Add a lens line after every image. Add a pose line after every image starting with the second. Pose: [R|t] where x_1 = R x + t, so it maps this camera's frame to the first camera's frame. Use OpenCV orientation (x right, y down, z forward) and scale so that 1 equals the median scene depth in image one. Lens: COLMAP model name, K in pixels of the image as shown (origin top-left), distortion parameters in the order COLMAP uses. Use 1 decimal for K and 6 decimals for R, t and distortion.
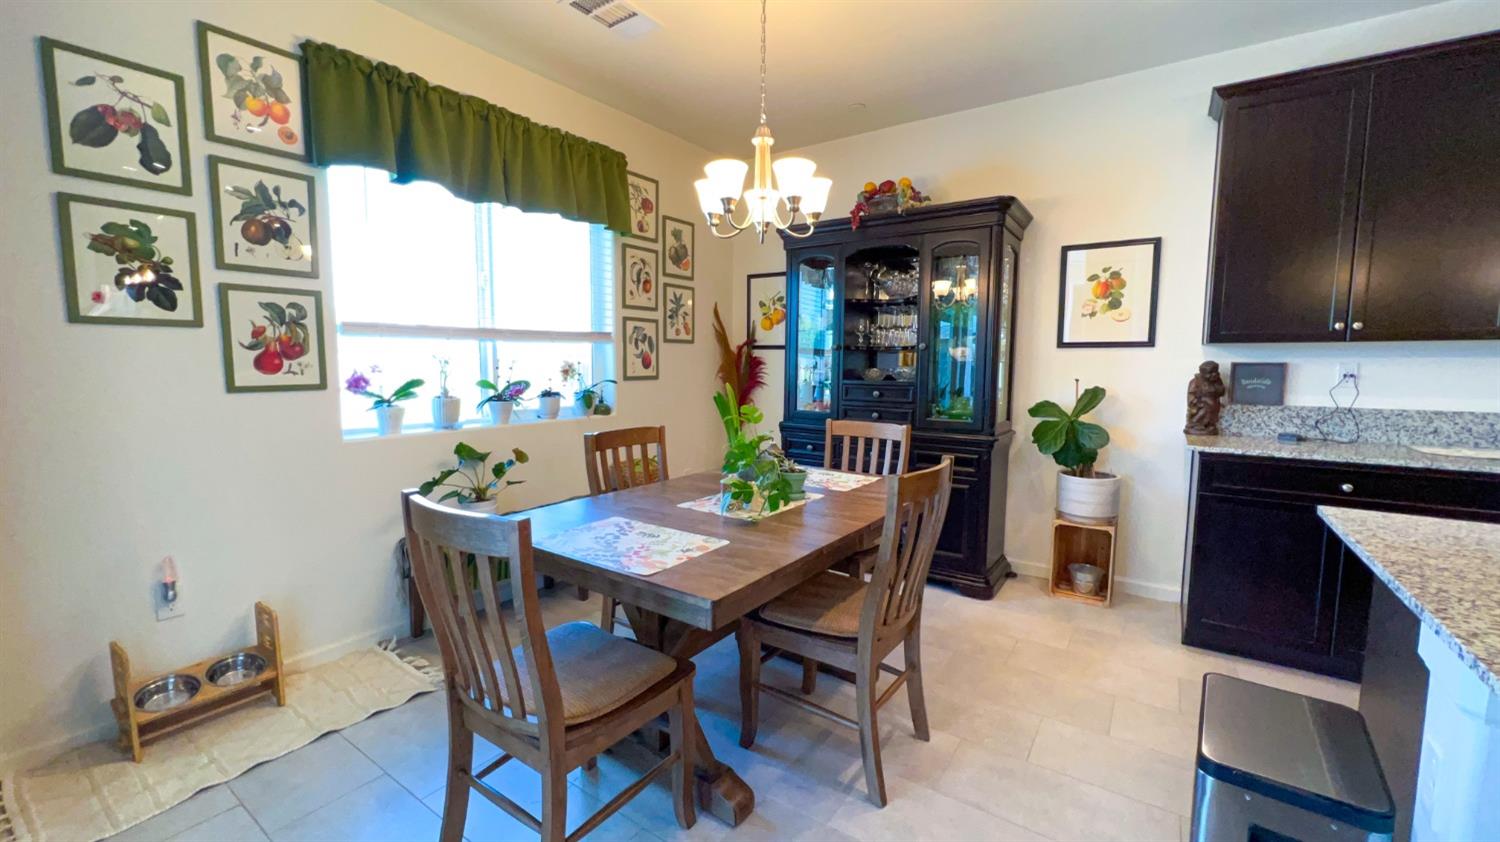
lens RADIAL K [[602.5, 0, 746.4], [0, 602.5, 416.0], [0, 0, 1]] dist [0.000887, -0.000287]
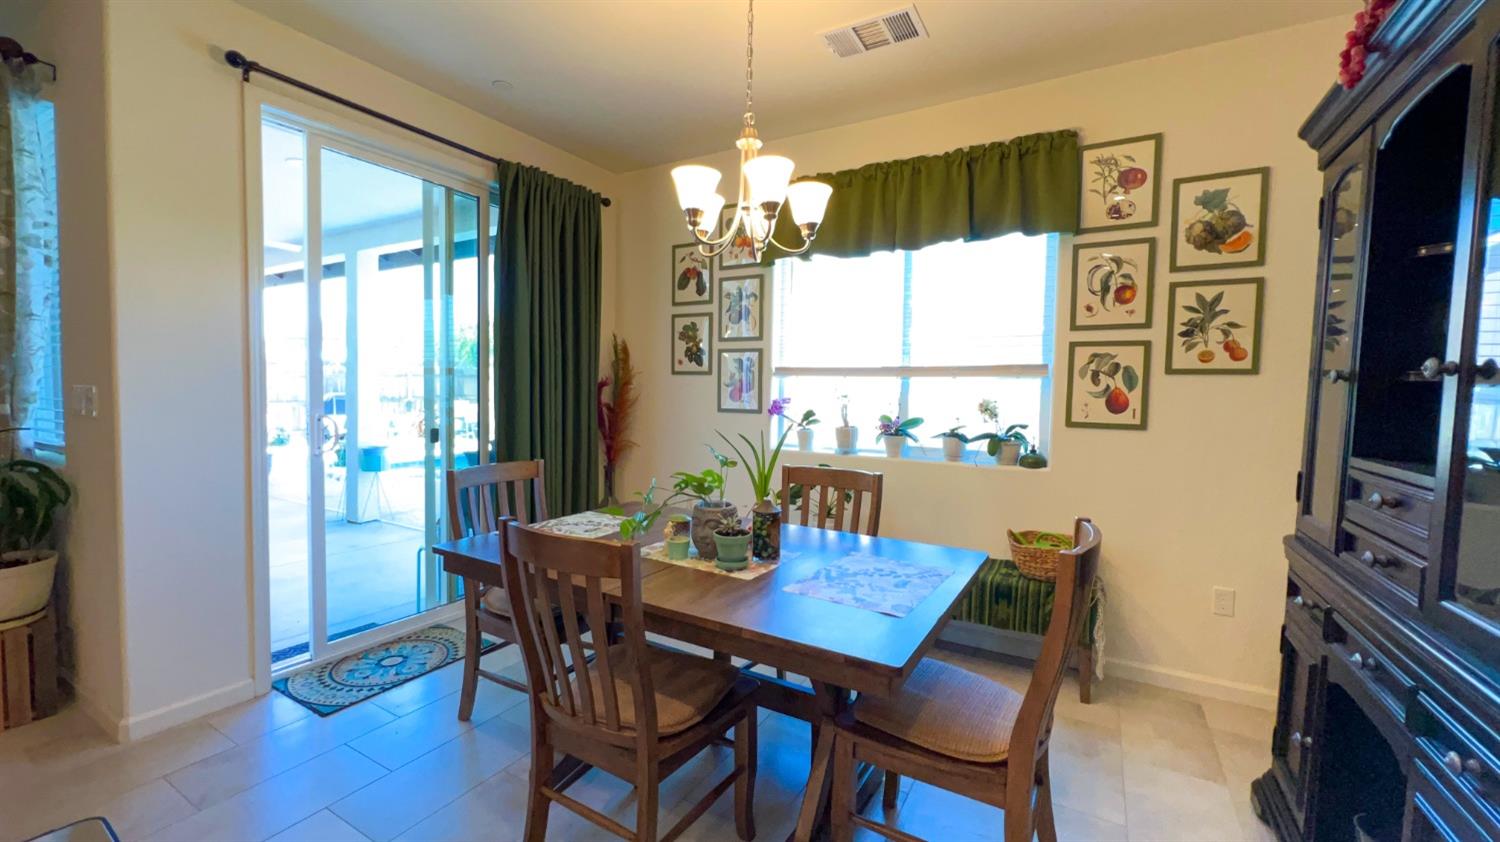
lens RADIAL K [[602.5, 0, 746.4], [0, 602.5, 416.0], [0, 0, 1]] dist [0.000887, -0.000287]
pose [[0.085219, 0.043353, -0.995419, 0.584710], [-0.108611, 0.993504, 0.033971, -0.063241], [0.990425, 0.105219, 0.089374, 0.621551]]
